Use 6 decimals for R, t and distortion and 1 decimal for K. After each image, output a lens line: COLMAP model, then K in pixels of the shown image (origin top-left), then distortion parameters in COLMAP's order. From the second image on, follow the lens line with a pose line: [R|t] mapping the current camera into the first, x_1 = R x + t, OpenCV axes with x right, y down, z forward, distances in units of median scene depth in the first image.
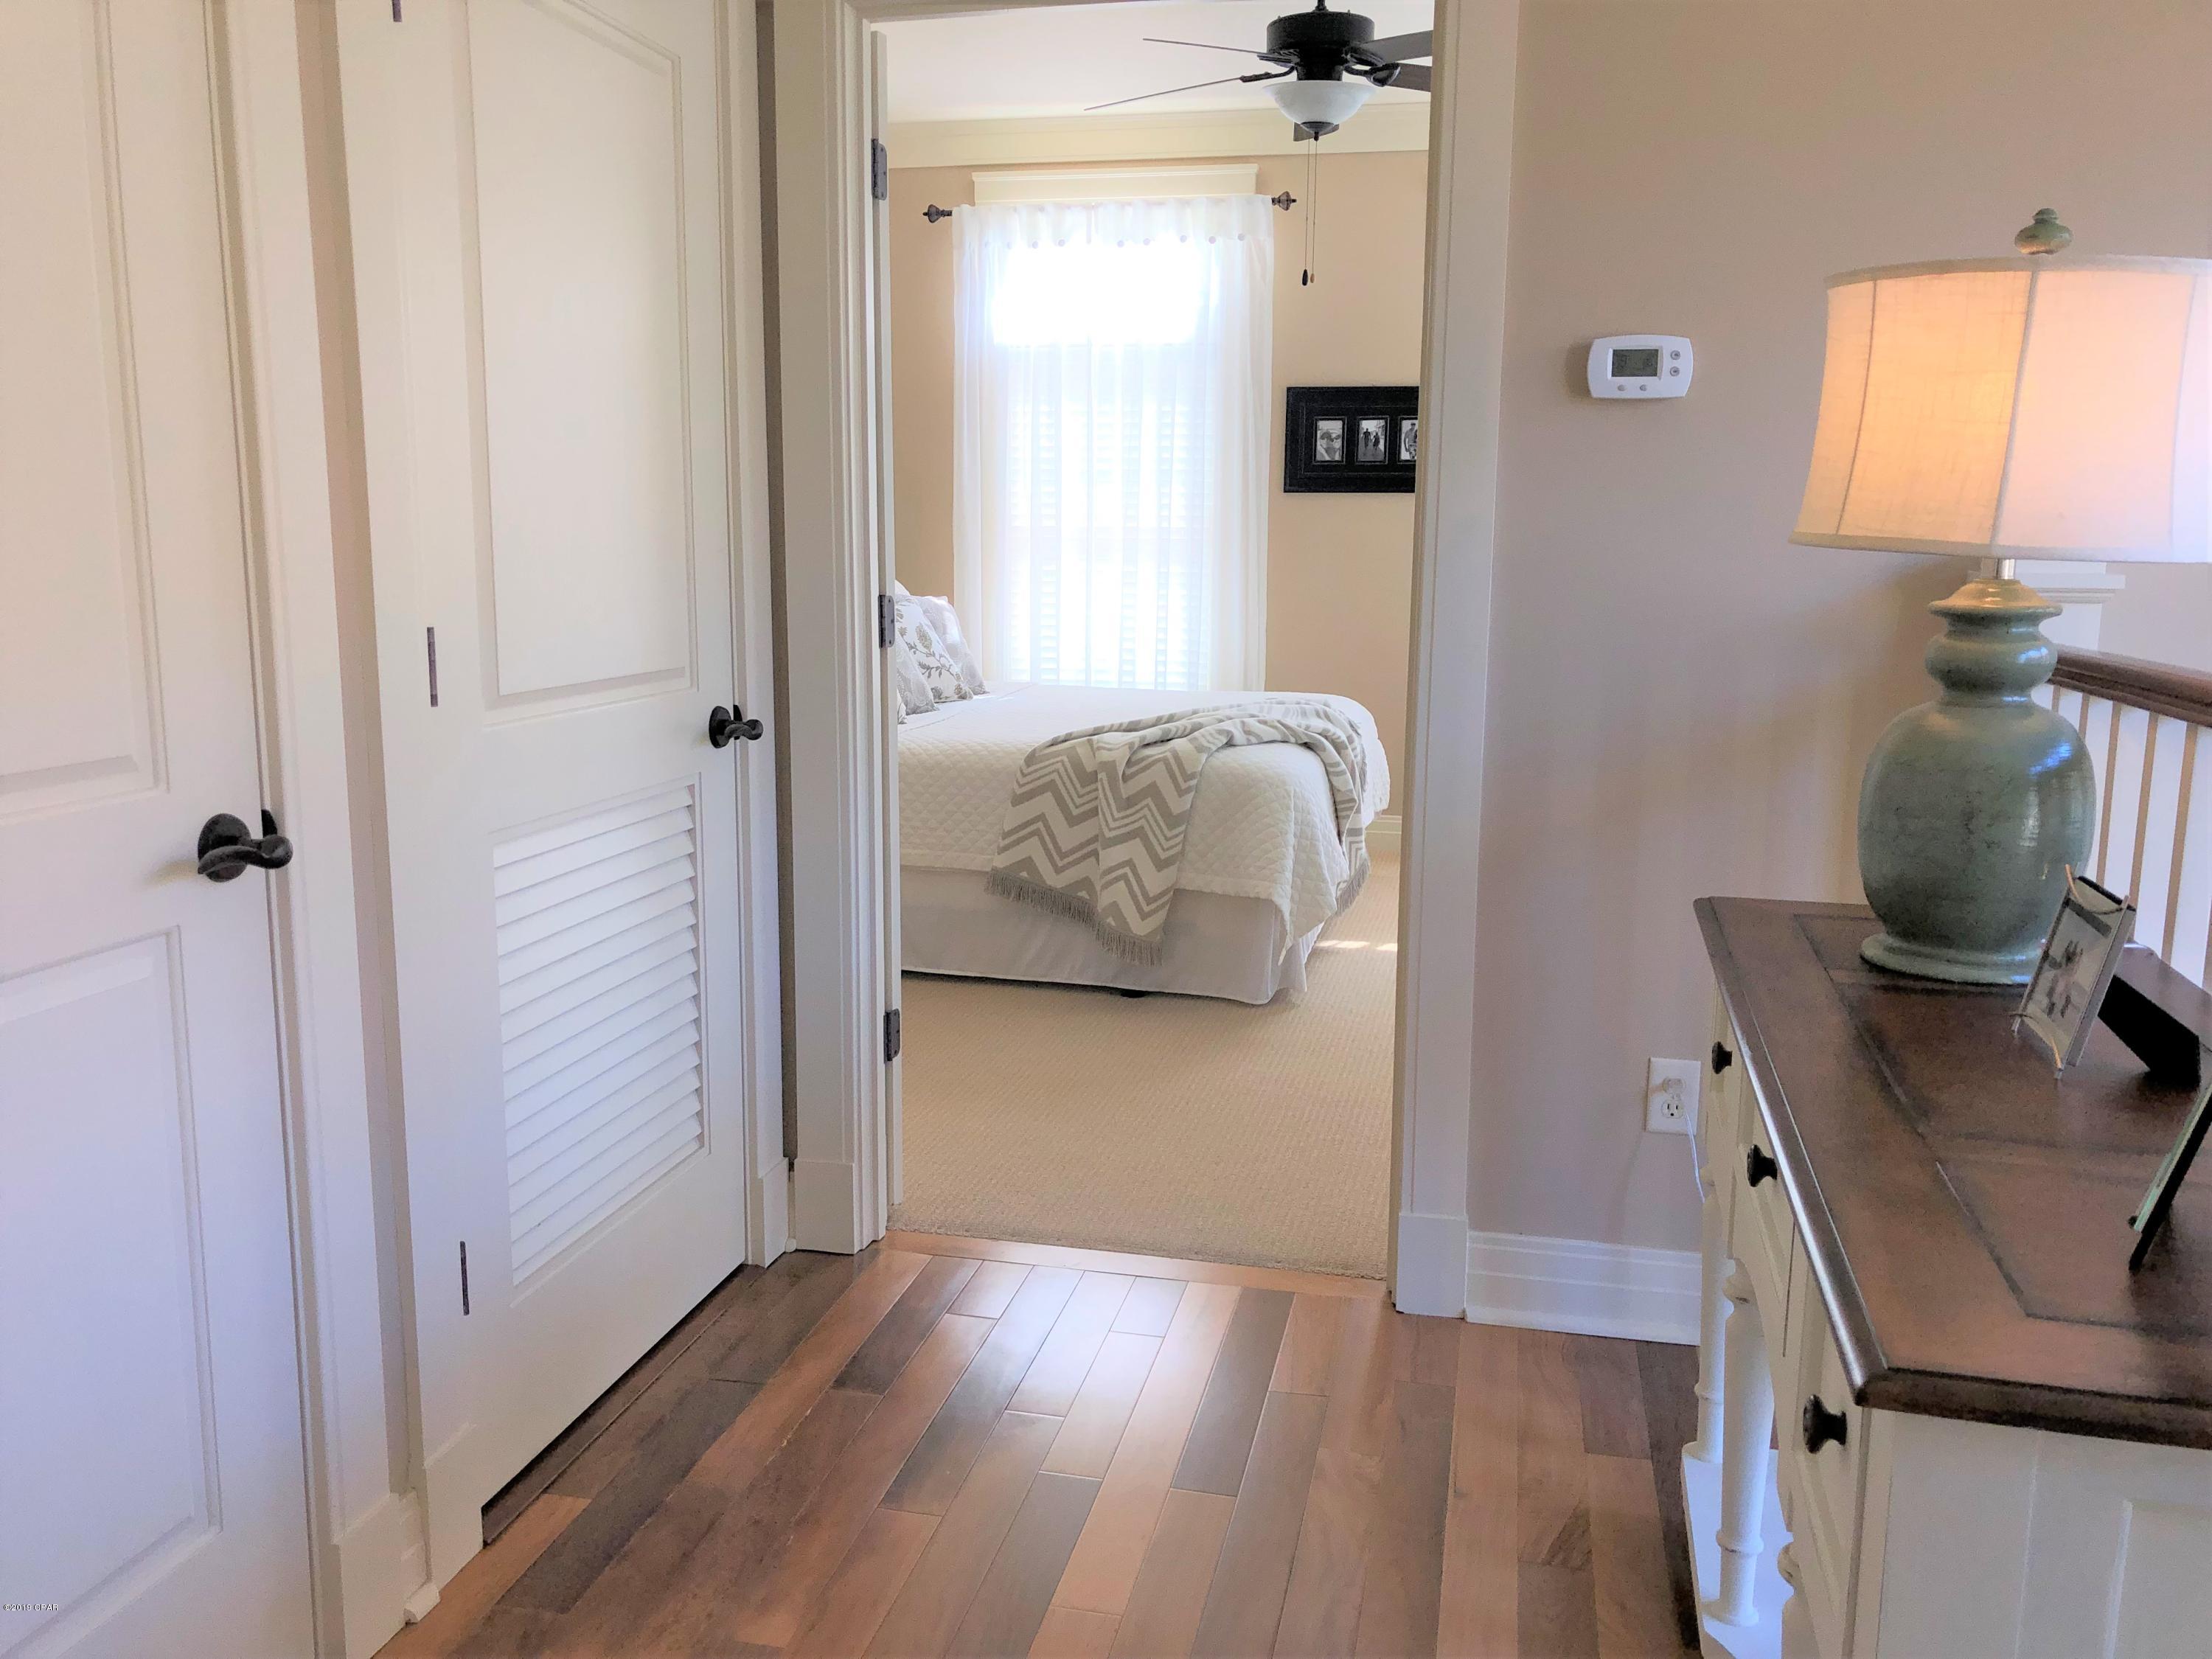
lens RADIAL K [[1829.3, 0, 1081.6], [0, 1829.3, 848.7], [0, 0, 1]] dist [0.101947, -0.137636]
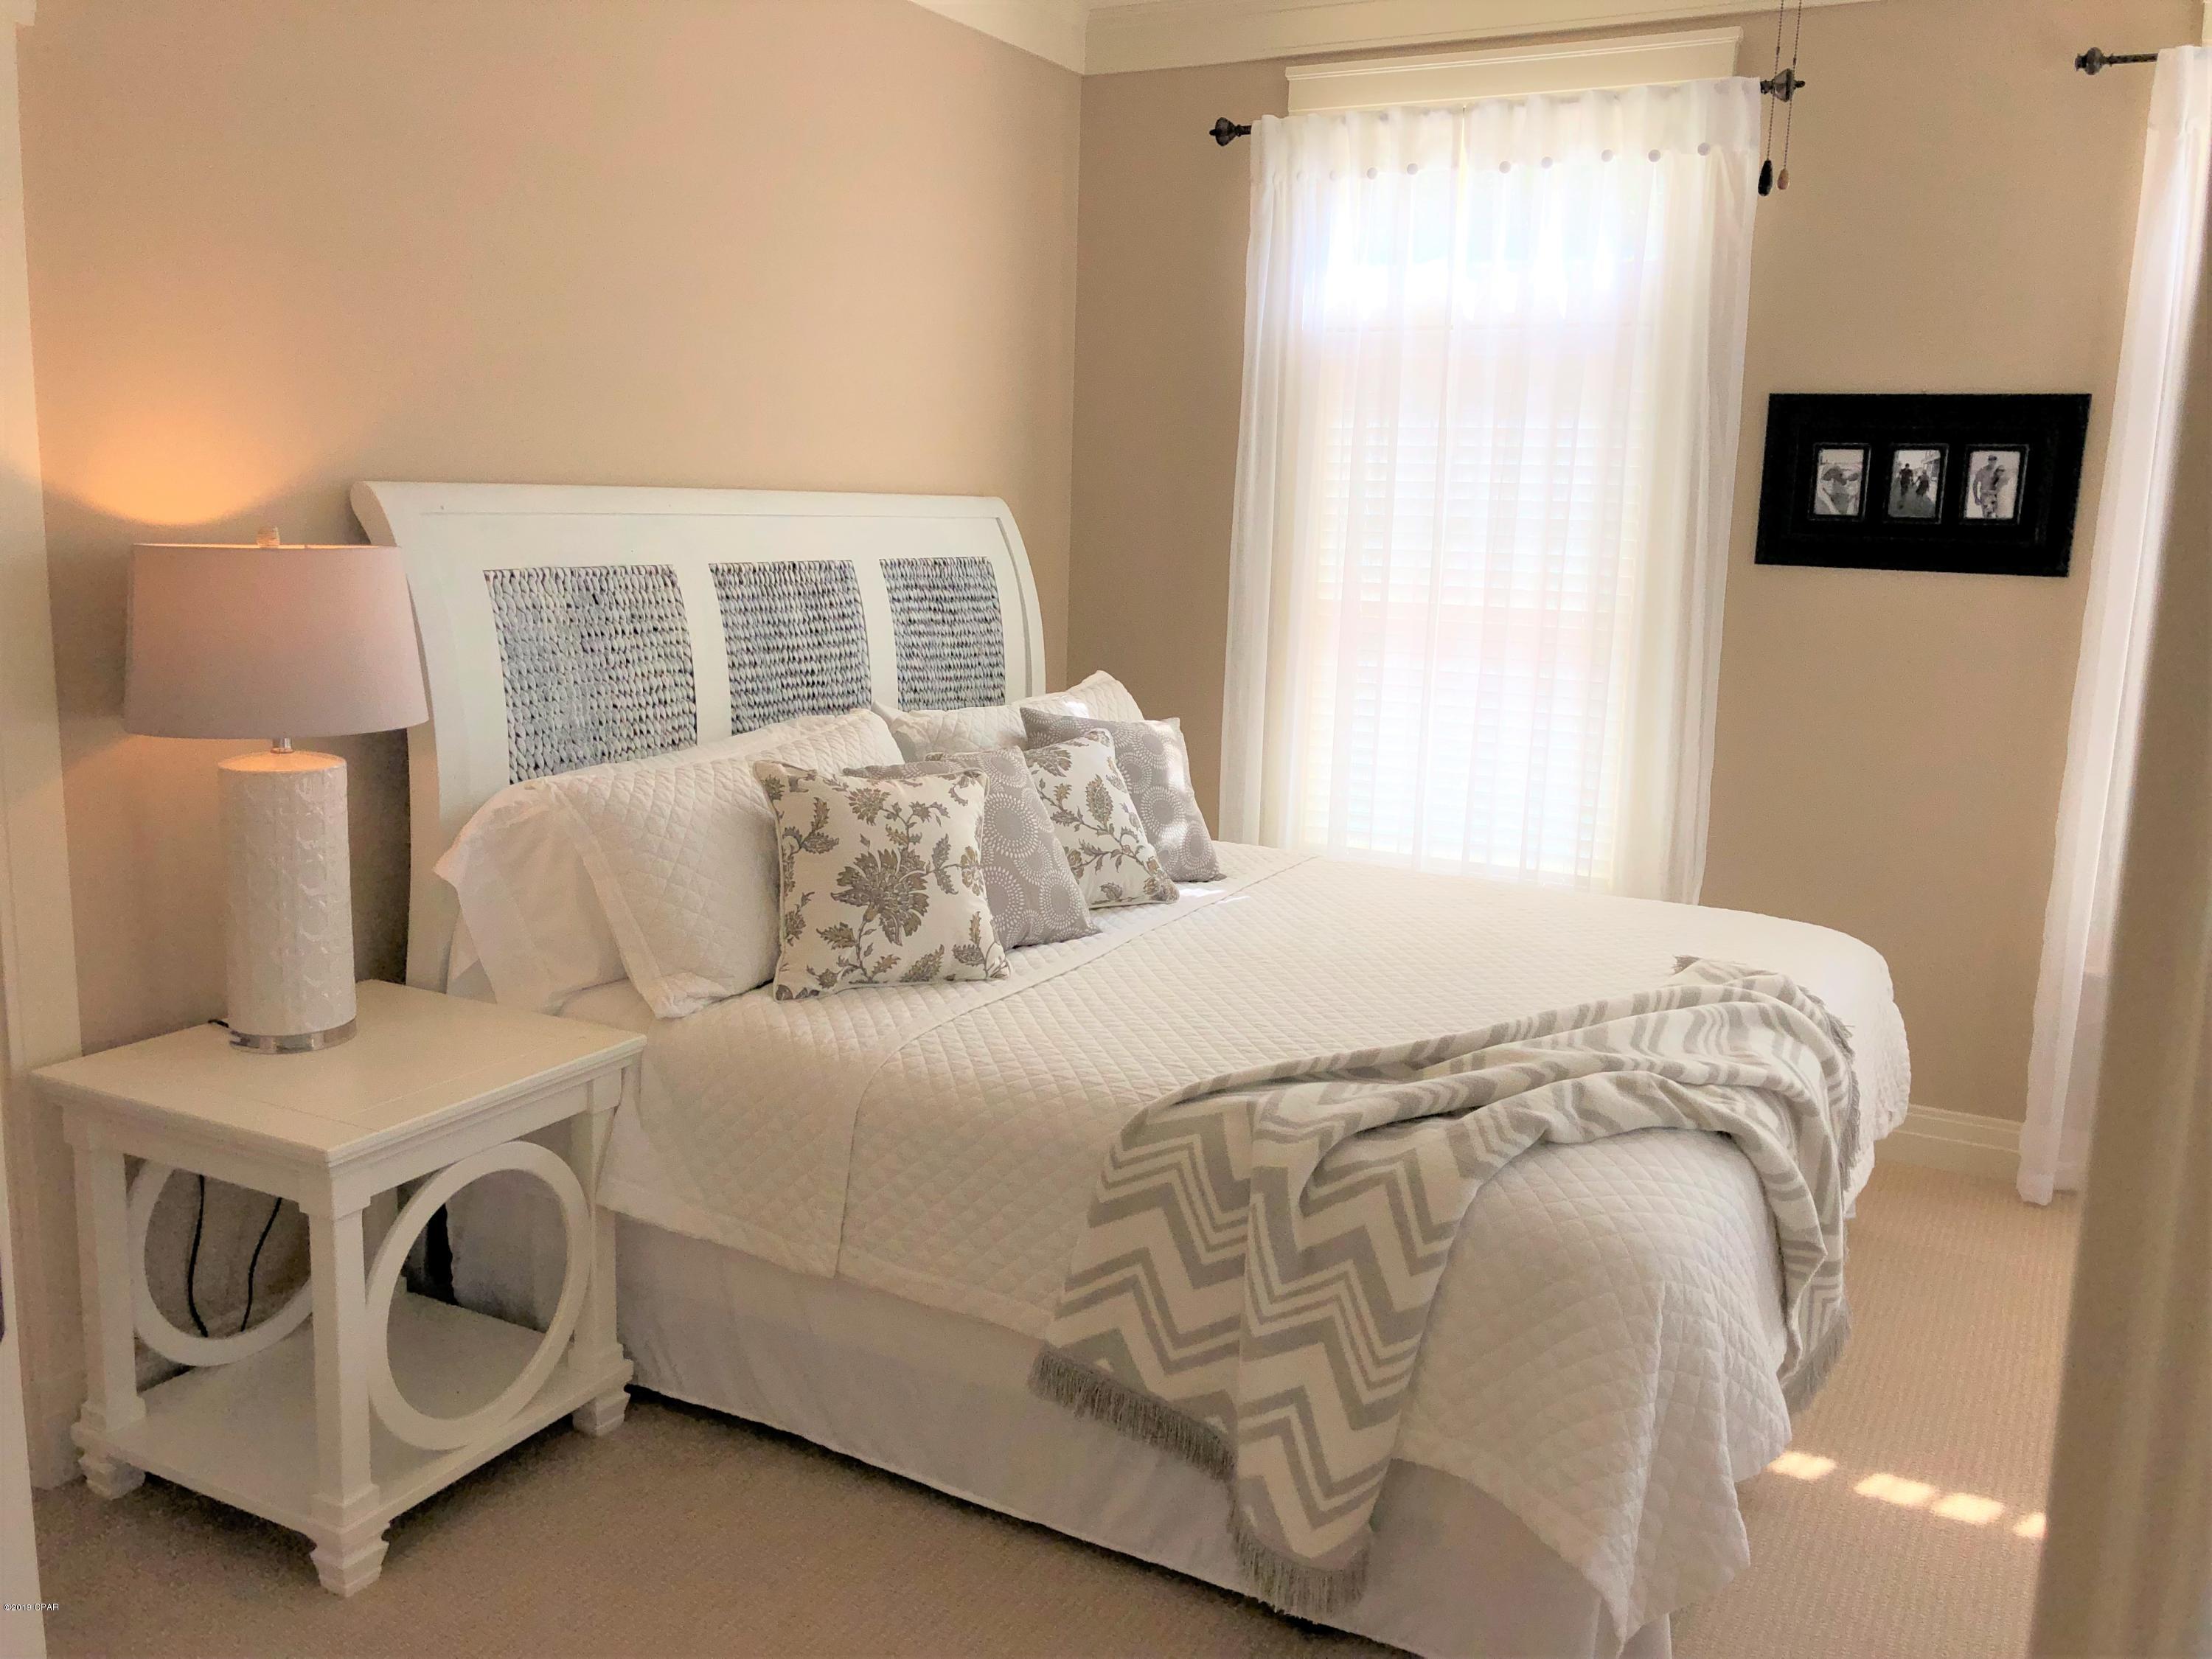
lens RADIAL K [[1848.3, 0, 1106.0], [0, 1848.3, 829.5], [0, 0, 1]] dist [0.035956, -0.015374]
pose [[0.967546, 0.065096, -0.244167, 0.079095], [-0.067054, 0.997749, 0.000292, -0.124869], [0.243637, 0.016090, 0.969733, 0.476317]]
